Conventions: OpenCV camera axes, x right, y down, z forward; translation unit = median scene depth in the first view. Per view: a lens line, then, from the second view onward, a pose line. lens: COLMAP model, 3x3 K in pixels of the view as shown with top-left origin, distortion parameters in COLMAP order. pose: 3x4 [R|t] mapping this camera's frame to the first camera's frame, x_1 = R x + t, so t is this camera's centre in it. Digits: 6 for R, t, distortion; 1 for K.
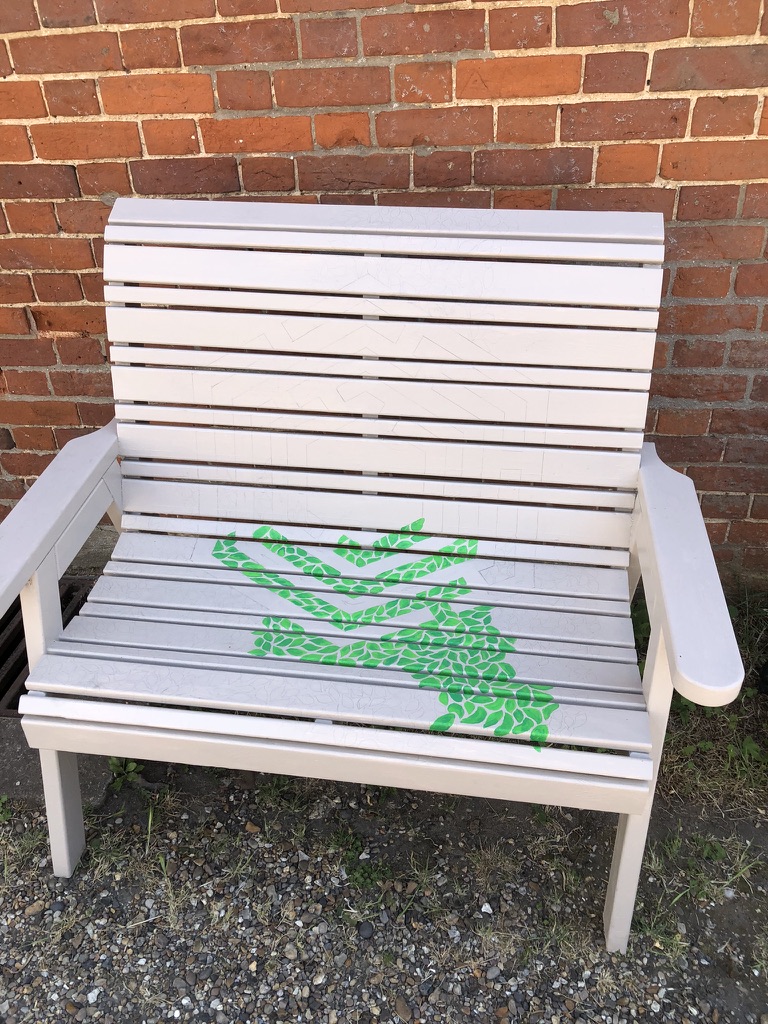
lens RADIAL K [[906.6, 0, 384.0], [0, 906.6, 512.0], [0, 0, 1]] dist [0.000378, -0.002689]
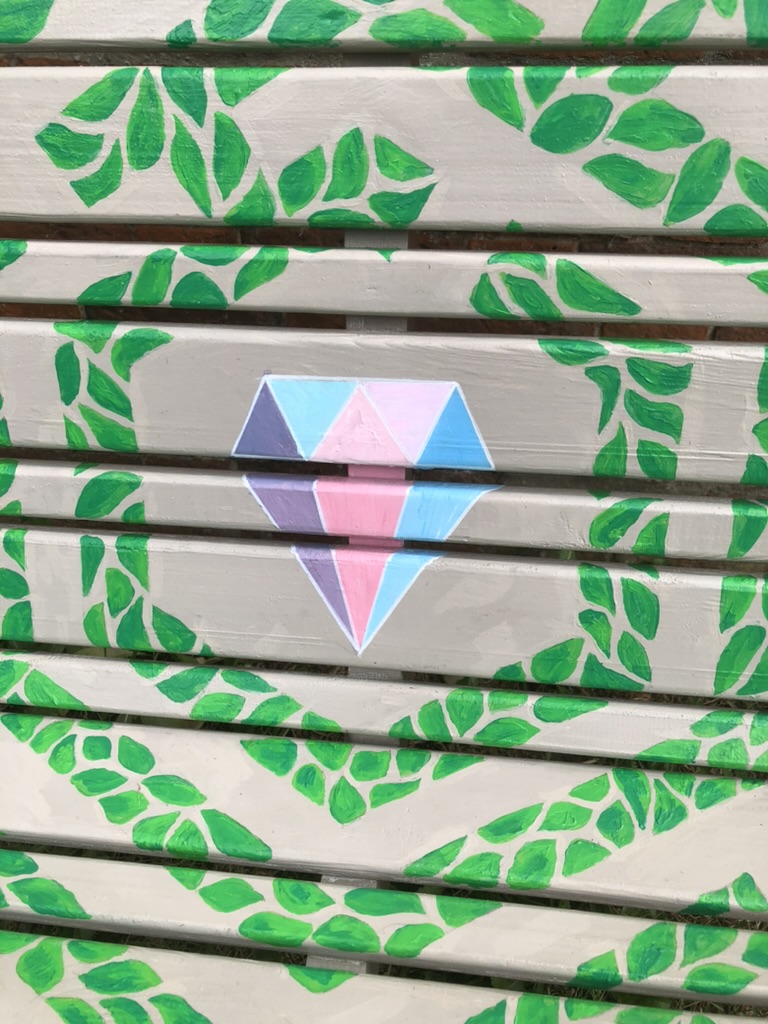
lens RADIAL K [[906.6, 0, 384.0], [0, 906.6, 512.0], [0, 0, 1]] dist [0.000378, -0.002689]
pose [[0.999788, -0.015450, 0.013585, -0.017123], [0.015172, 0.999678, 0.020349, -0.035915], [-0.013895, -0.020138, 0.999701, 0.734490]]
